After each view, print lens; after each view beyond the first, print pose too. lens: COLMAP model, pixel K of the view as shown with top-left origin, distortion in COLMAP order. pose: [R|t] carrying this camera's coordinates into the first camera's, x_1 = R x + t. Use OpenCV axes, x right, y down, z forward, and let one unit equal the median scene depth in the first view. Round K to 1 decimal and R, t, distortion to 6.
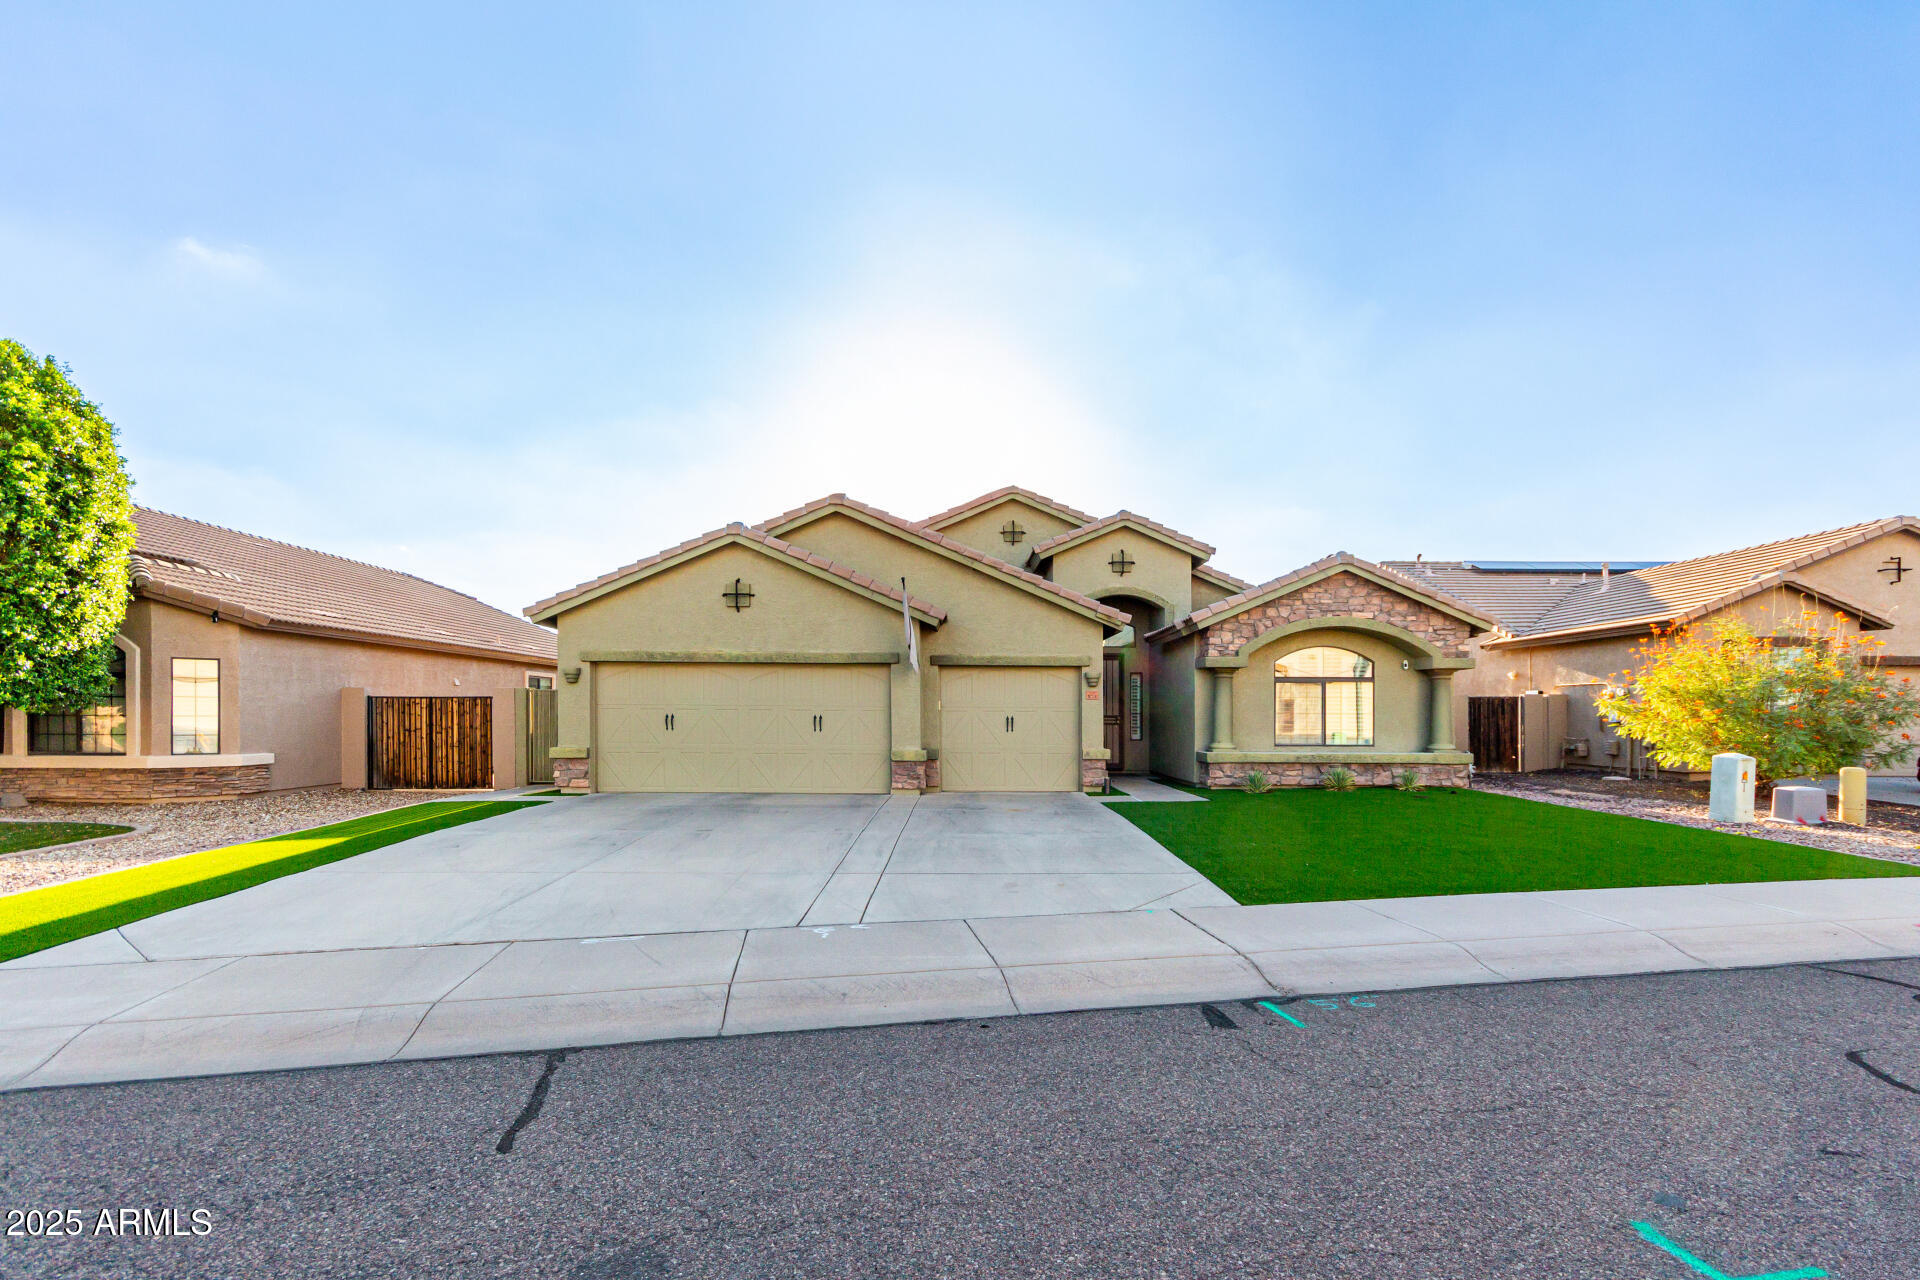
lens RADIAL K [[953.5, 0, 968.4], [0, 953.5, 725.9], [0, 0, 1]] dist [0.002099, 0.000500]
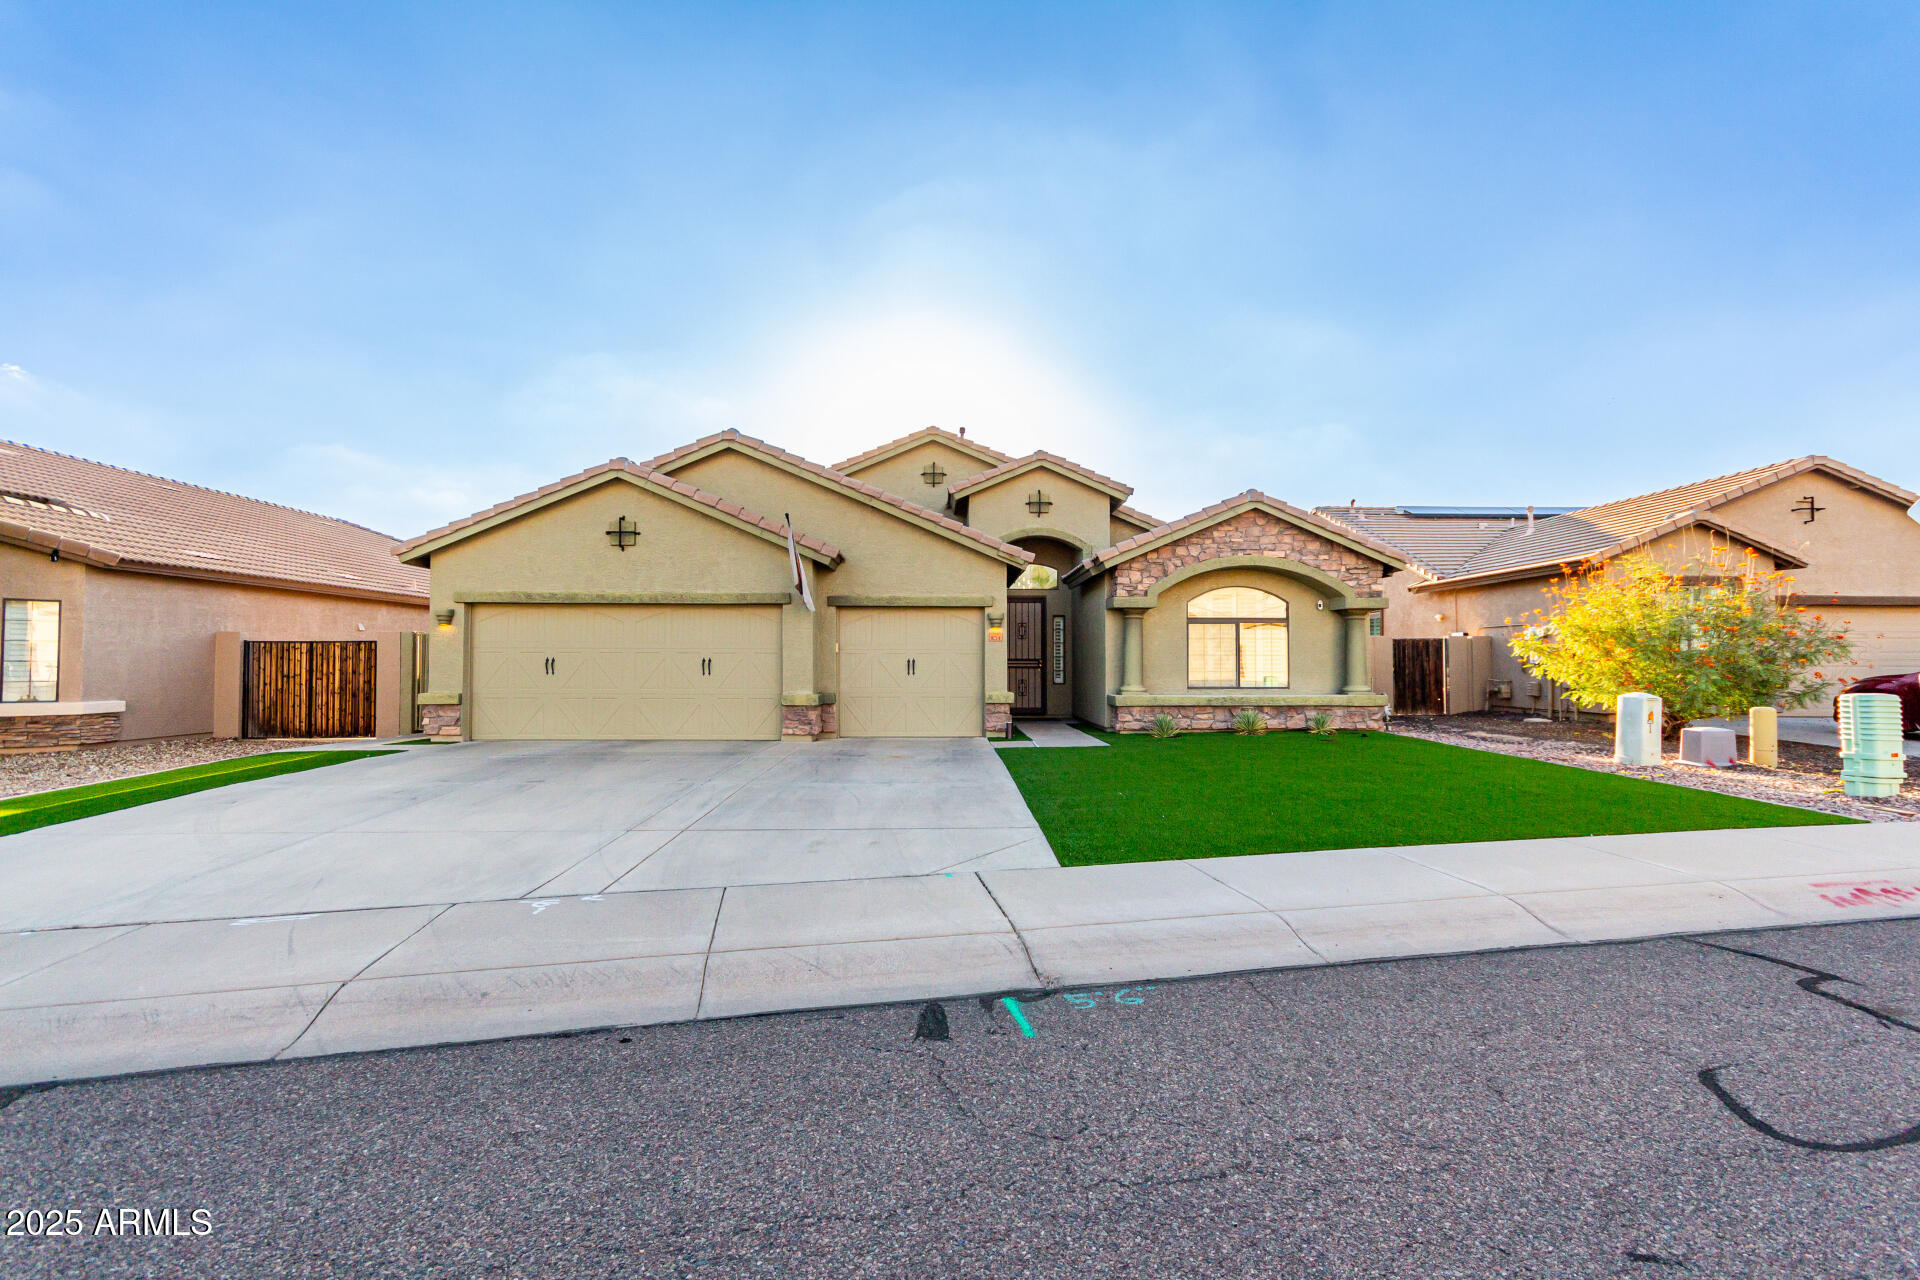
lens RADIAL K [[916.6, 0, 973.4], [0, 916.6, 653.8], [0, 0, 1]] dist [0.002610, 0.000601]
pose [[0.999750, -0.003634, 0.022044, 0.087591], [0.004108, 0.999761, -0.021480, 0.005102], [-0.021961, 0.021565, 0.999526, 0.072923]]
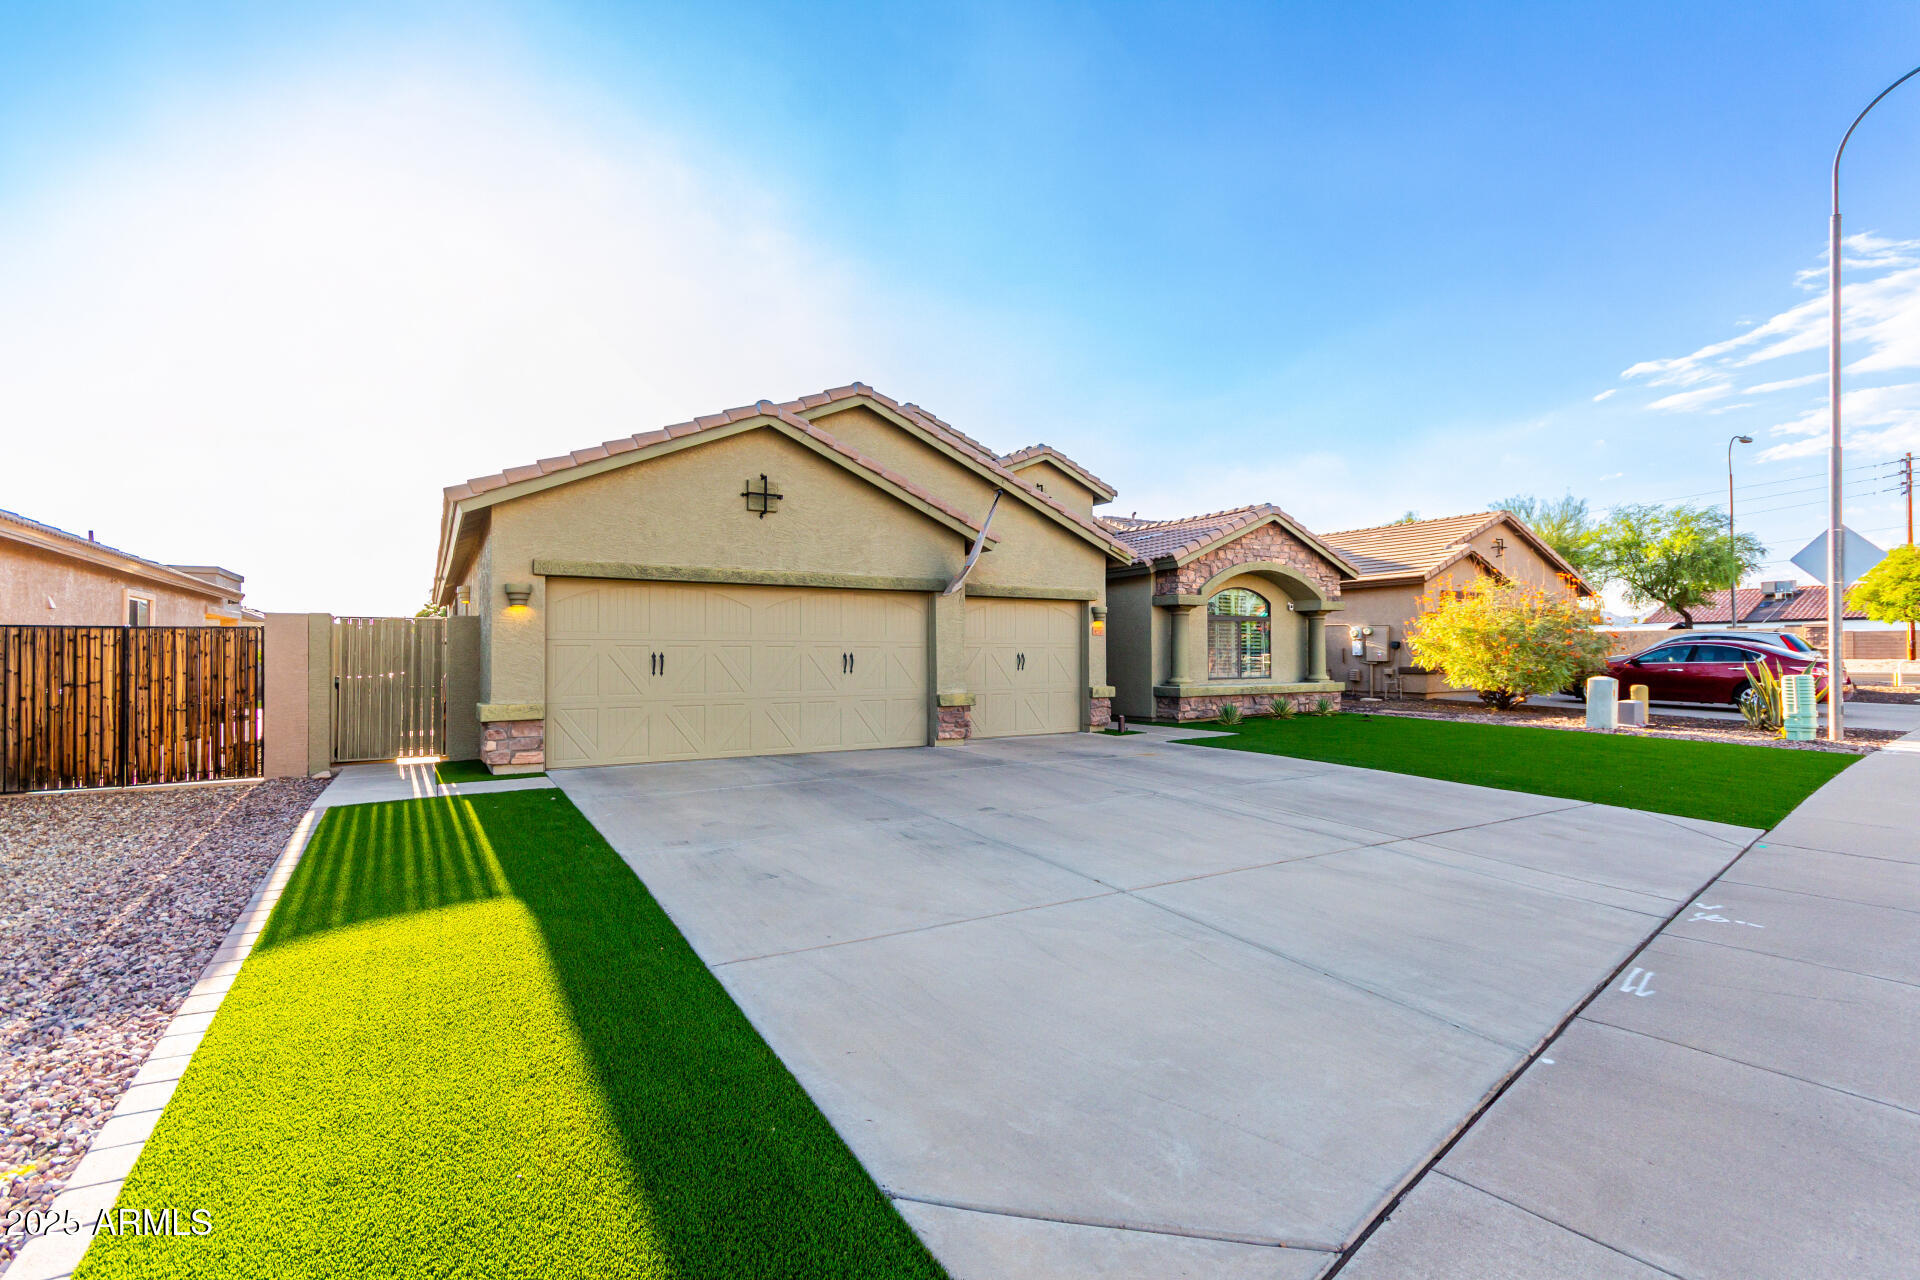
lens RADIAL K [[904.9, 0, 1005.9], [0, 904.9, 641.3], [0, 0, 1]] dist [-0.001230, -0.000088]
pose [[0.849484, 0.000905, 0.527614, -0.438385], [0.012297, 0.999693, -0.021514, -0.003097], [-0.527472, 0.024764, 0.849212, 0.276976]]
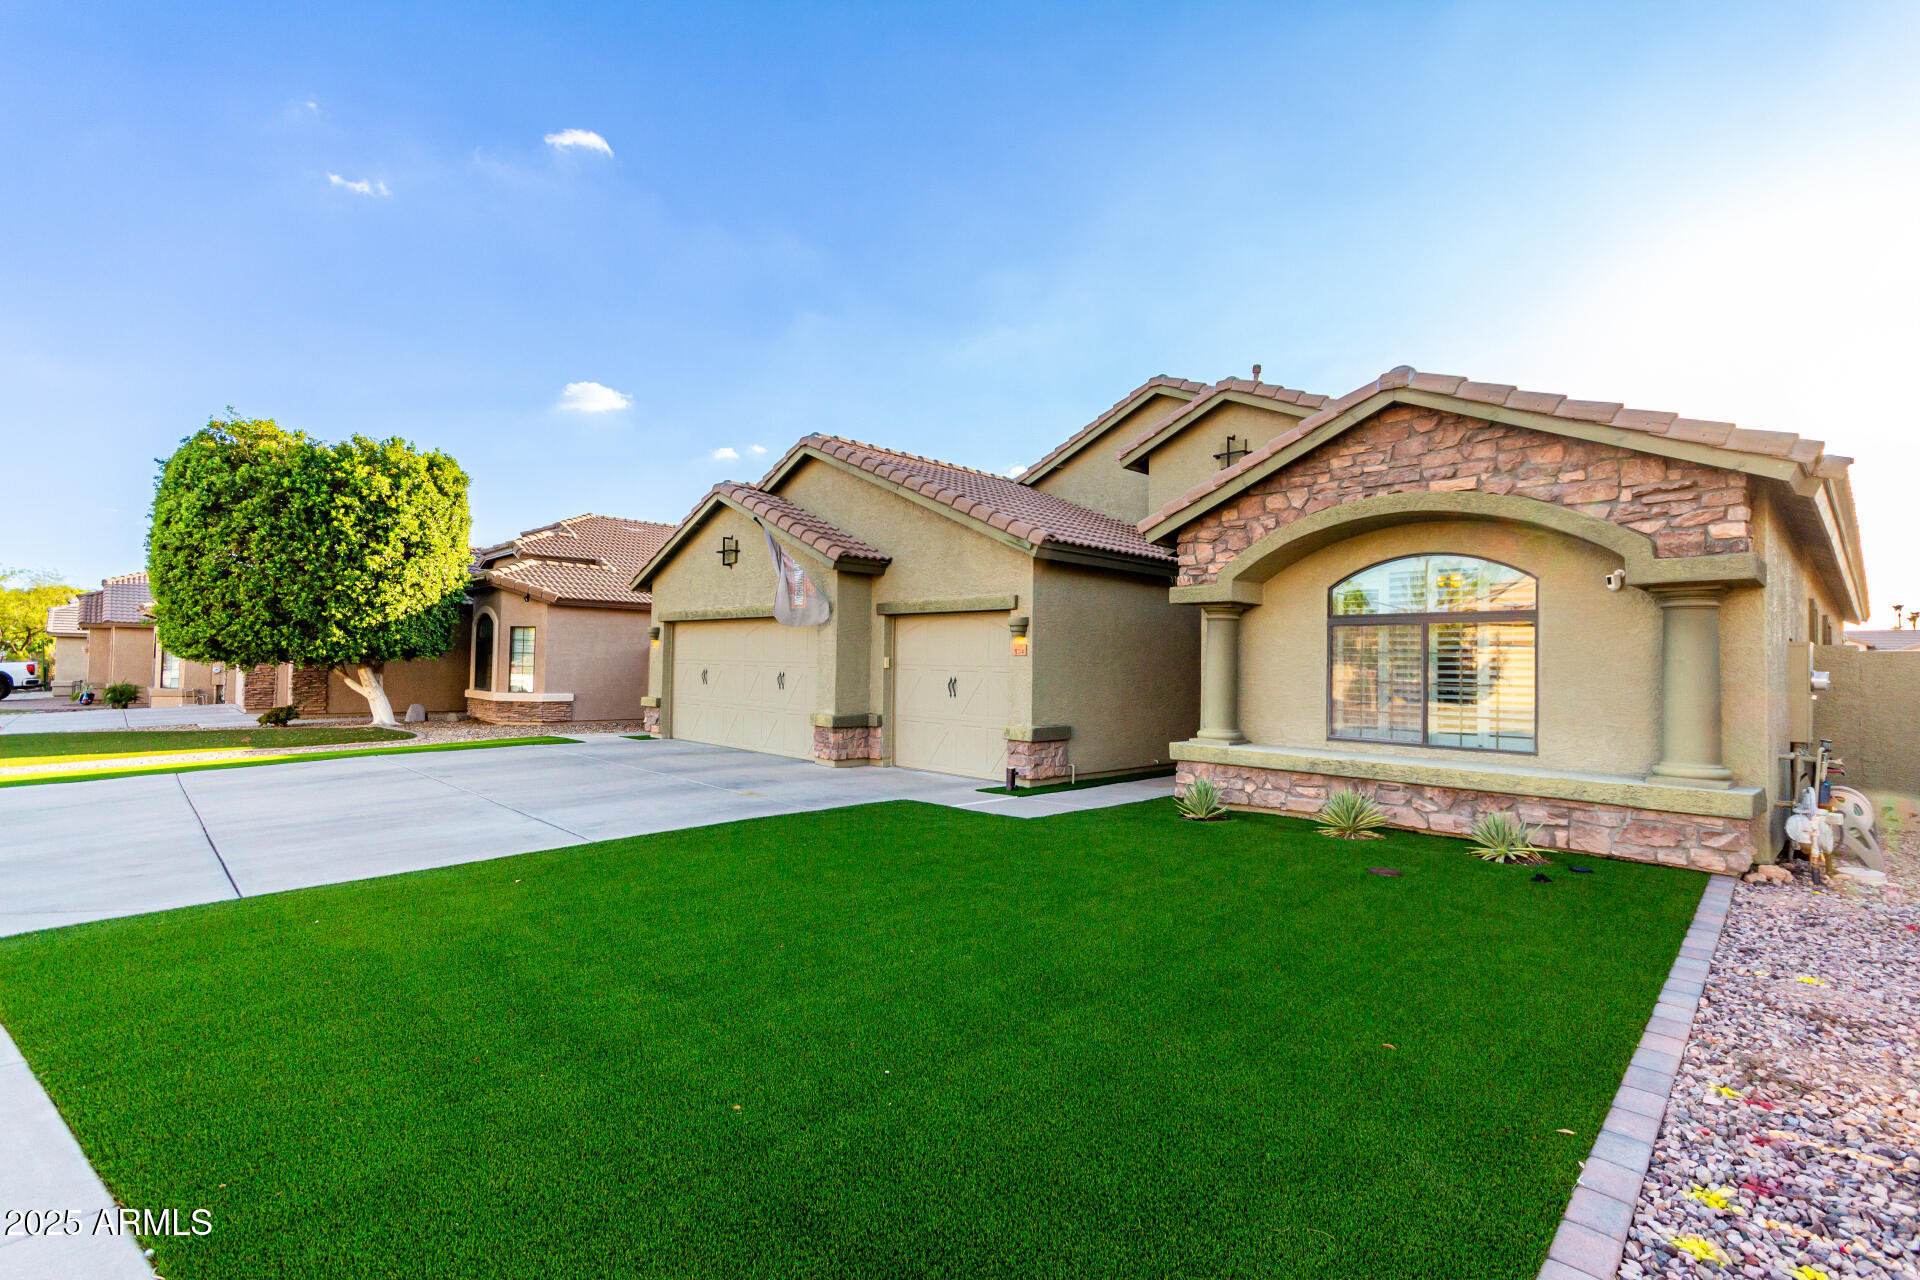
lens RADIAL K [[900.2, 0, 963.8], [0, 900.2, 659.1], [0, 0, 1]] dist [-0.021992, 0.025549]
pose [[0.675758, 0.003831, -0.737114, 0.605372], [-0.024179, 0.999564, -0.016971, -0.013165], [0.736727, 0.029291, 0.675555, 0.525577]]
